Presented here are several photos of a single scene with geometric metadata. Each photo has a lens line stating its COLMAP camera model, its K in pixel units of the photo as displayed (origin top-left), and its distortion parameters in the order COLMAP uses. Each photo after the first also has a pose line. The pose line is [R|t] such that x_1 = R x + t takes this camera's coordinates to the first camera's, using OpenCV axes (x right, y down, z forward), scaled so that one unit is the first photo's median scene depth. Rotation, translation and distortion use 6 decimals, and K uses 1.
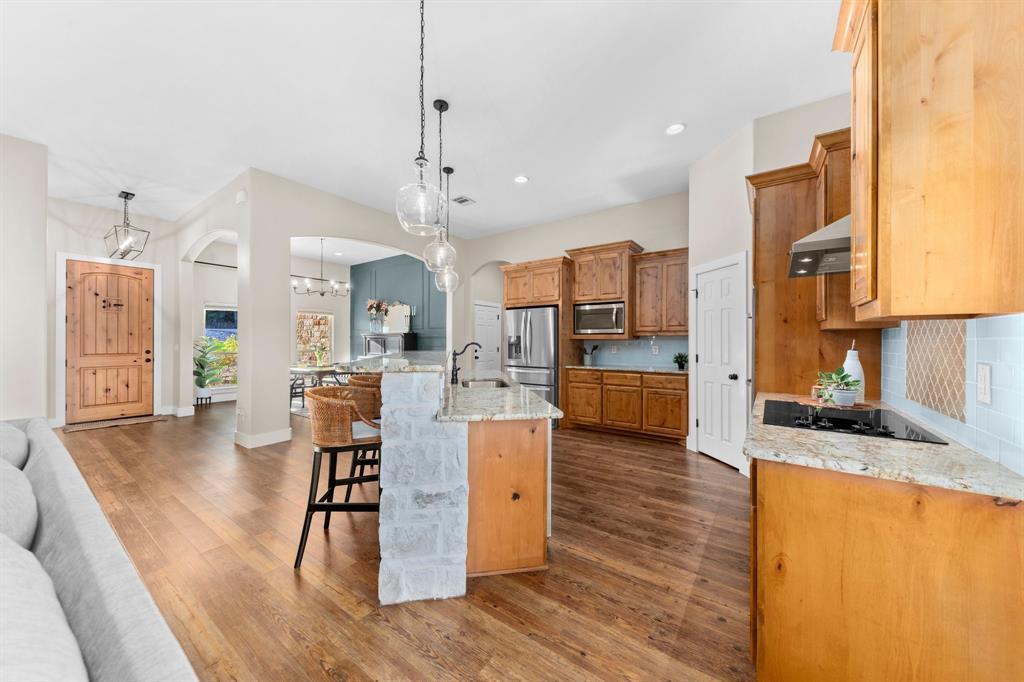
lens RADIAL K [[357.2, 0, 515.9], [0, 357.2, 339.8], [0, 0, 1]] dist [0.008105, -0.002663]
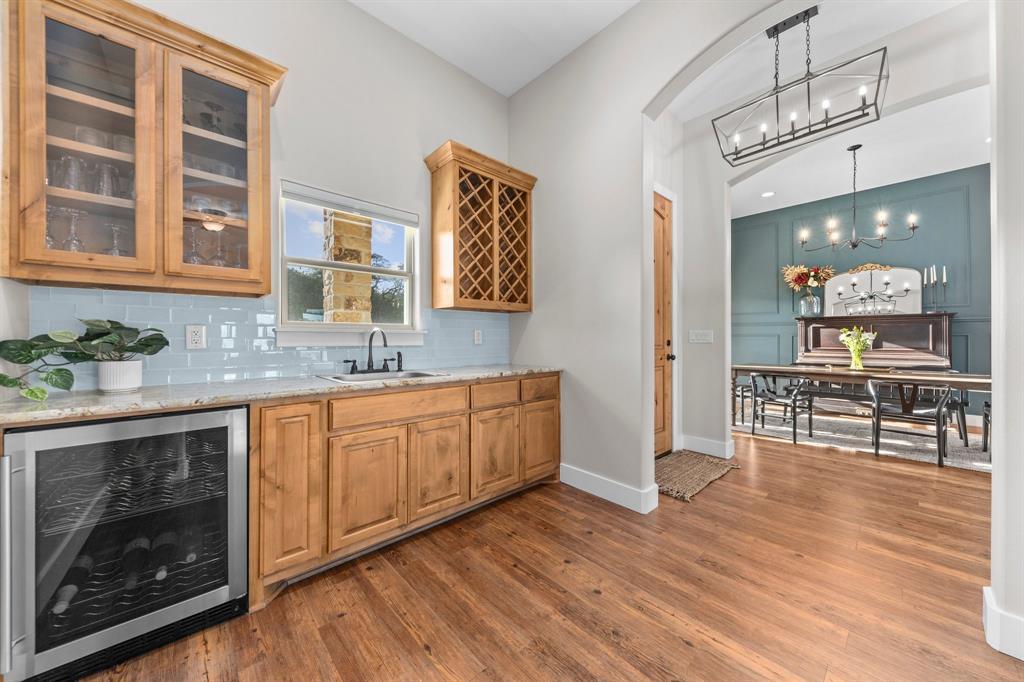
lens RADIAL K [[357.2, 0, 515.9], [0, 357.2, 337.4], [0, 0, 1]] dist [0.008105, -0.002663]
pose [[0.976869, -0.001598, -0.213833, -1.240982], [0.002406, 0.999991, 0.003518, 0.024095], [0.213825, -0.003951, 0.976864, 0.412151]]
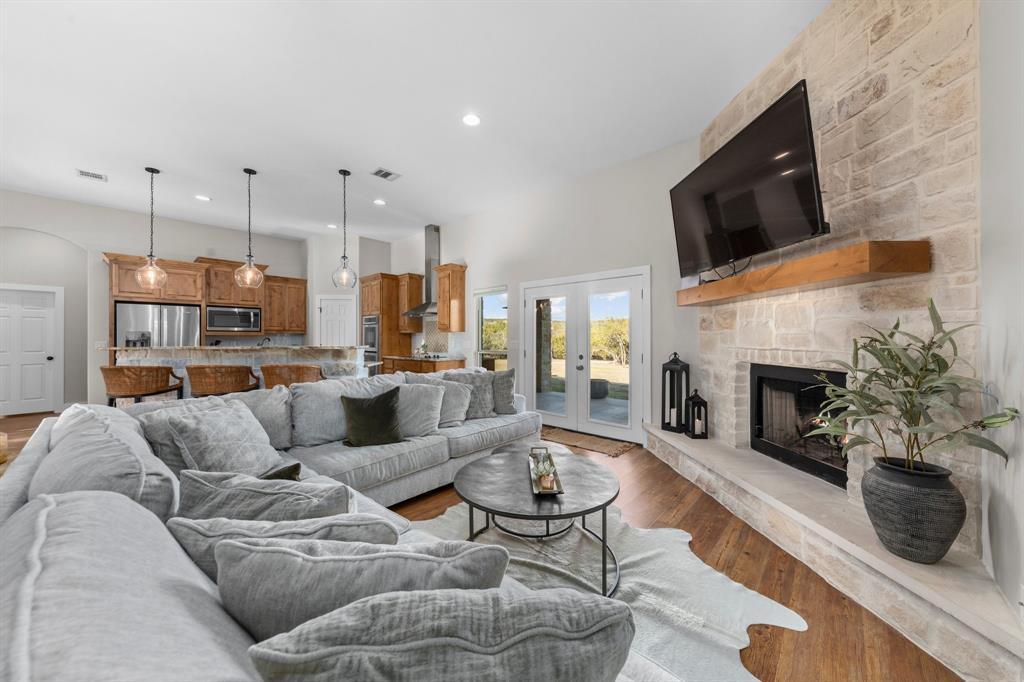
lens RADIAL K [[357.2, 0, 518.6], [0, 357.2, 337.3], [0, 0, 1]] dist [0.008105, -0.002663]
pose [[0.107020, 0.000955, 0.994256, -0.860920], [-0.001498, 0.999999, -0.000799, 0.004349], [-0.994256, -0.001404, 0.107021, -0.125488]]
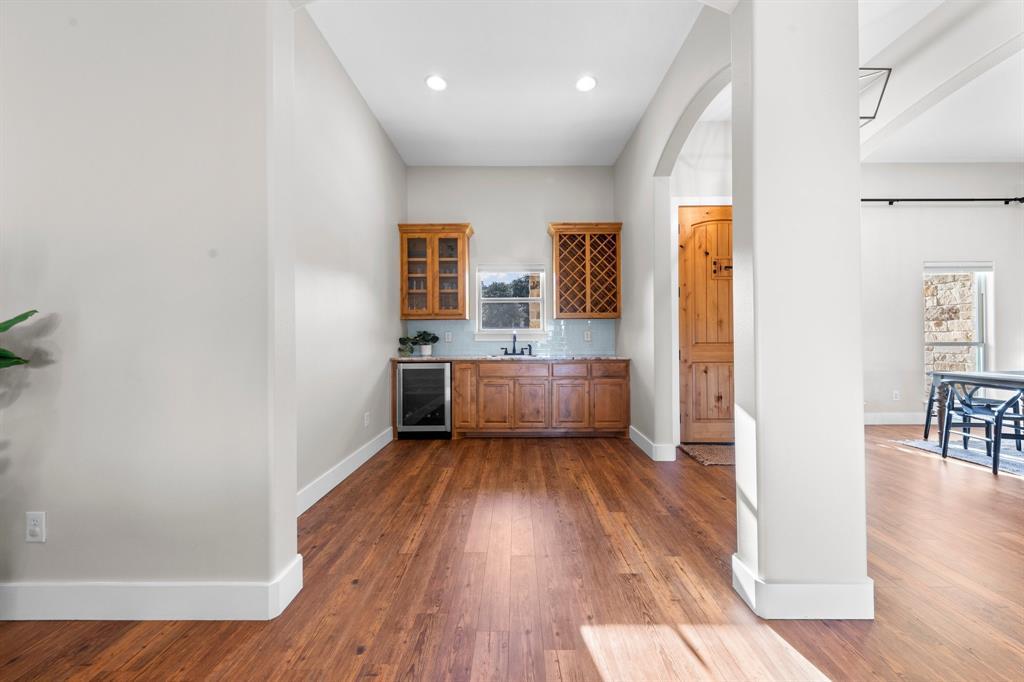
lens RADIAL K [[357.2, 0, 517.3], [0, 357.2, 336.3], [0, 0, 1]] dist [0.008105, -0.002663]
pose [[0.575318, -0.004513, -0.817917, -0.828267], [0.008760, 0.999961, 0.000644, 0.024309], [0.817883, -0.007536, 0.575335, 0.327081]]
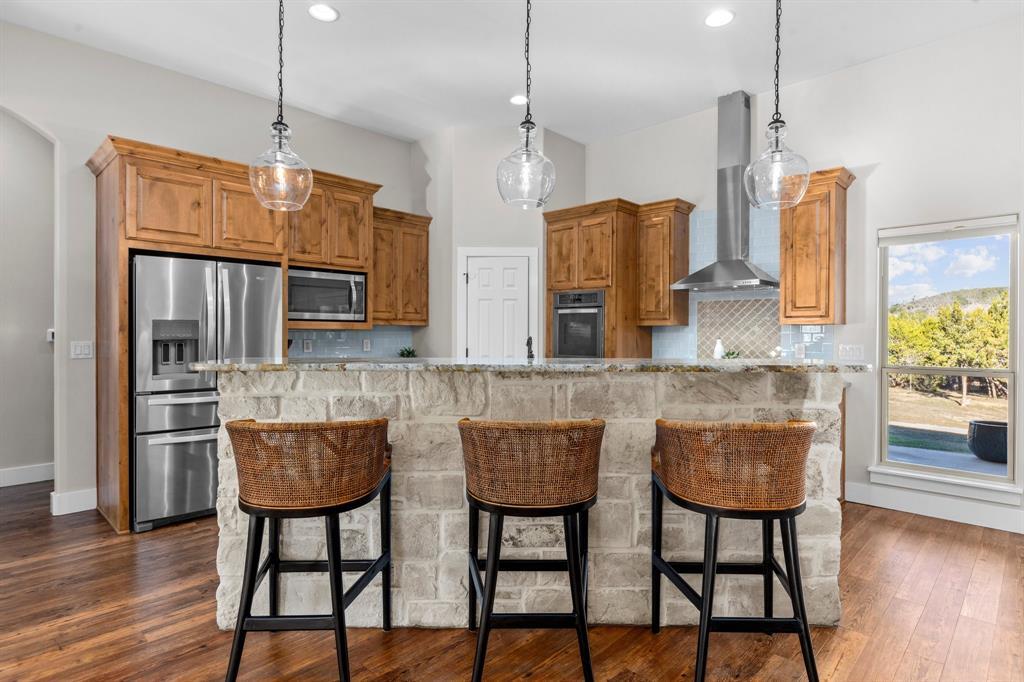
lens RADIAL K [[546.0, 0, 518.6], [0, 546.0, 339.4], [0, 0, 1]] dist [0.010519, -0.001121]
pose [[0.151672, -0.011572, 0.988363, -0.588836], [-0.007478, 0.999889, 0.012855, 0.000908], [-0.988403, -0.009341, 0.151569, 0.500747]]
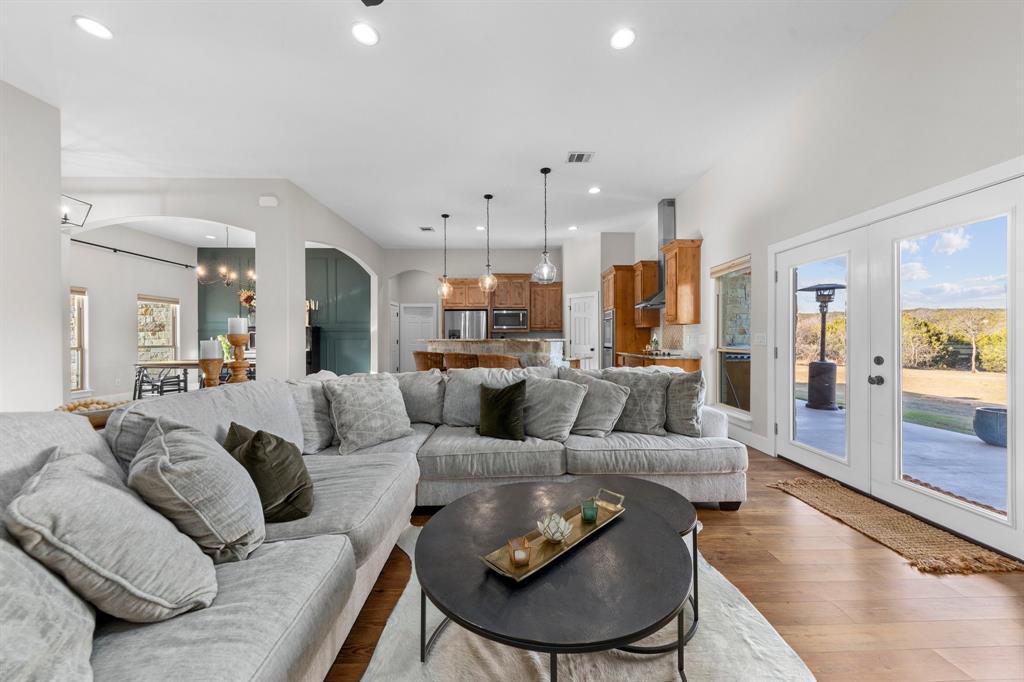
lens RADIAL K [[357.2, 0, 517.3], [0, 357.2, 338.0], [0, 0, 1]] dist [0.008105, -0.002663]
pose [[0.801046, -0.002457, 0.598598, -0.649670], [0.002199, 0.999997, 0.001161, 0.020575], [-0.598599, 0.000386, 0.801049, -0.274474]]
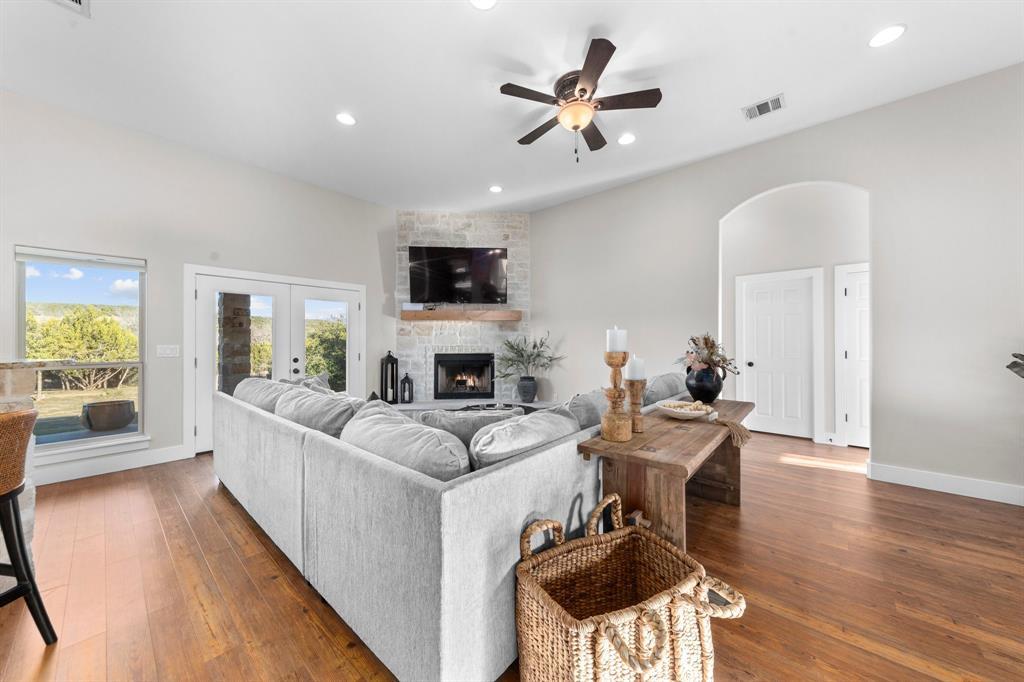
lens RADIAL K [[357.2, 0, 514.4], [0, 357.2, 338.9], [0, 0, 1]] dist [0.008105, -0.002663]
pose [[-0.995153, 0.002366, 0.098308, -0.595828], [0.001506, 0.999960, -0.008823, 0.008827], [-0.098324, -0.008632, -0.995117, 0.609481]]
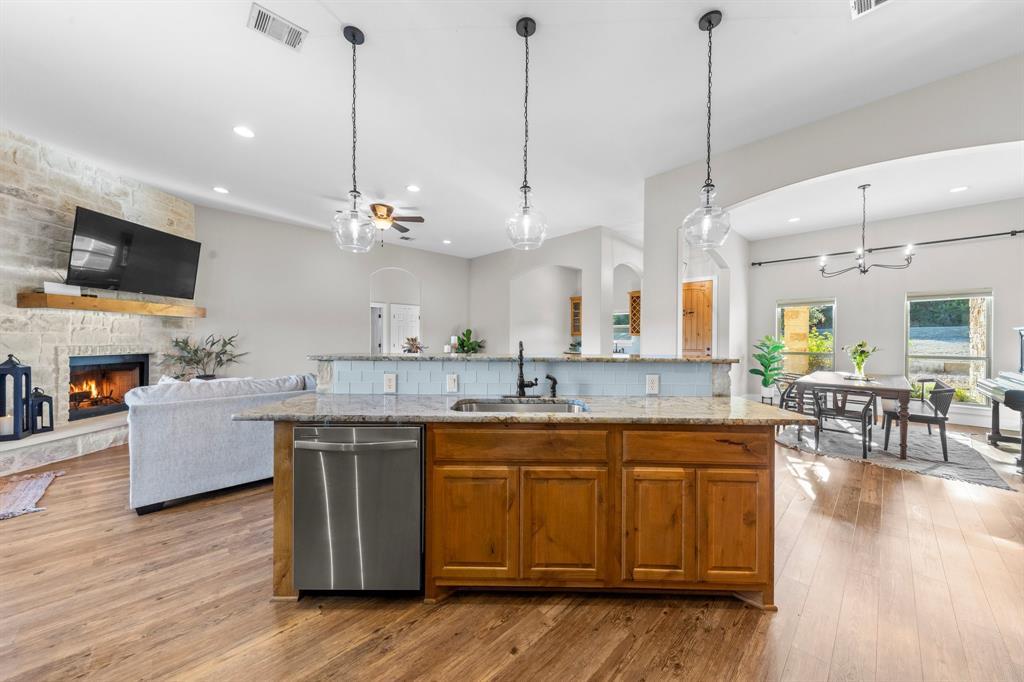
lens RADIAL K [[357.2, 0, 513.1], [0, 357.2, 339.3], [0, 0, 1]] dist [0.008105, -0.002663]
pose [[-0.187838, 0.000683, -0.982200, 0.303283], [-0.004015, 0.999991, 0.001464, 0.001661], [0.982192, 0.004218, -0.187833, 0.632577]]
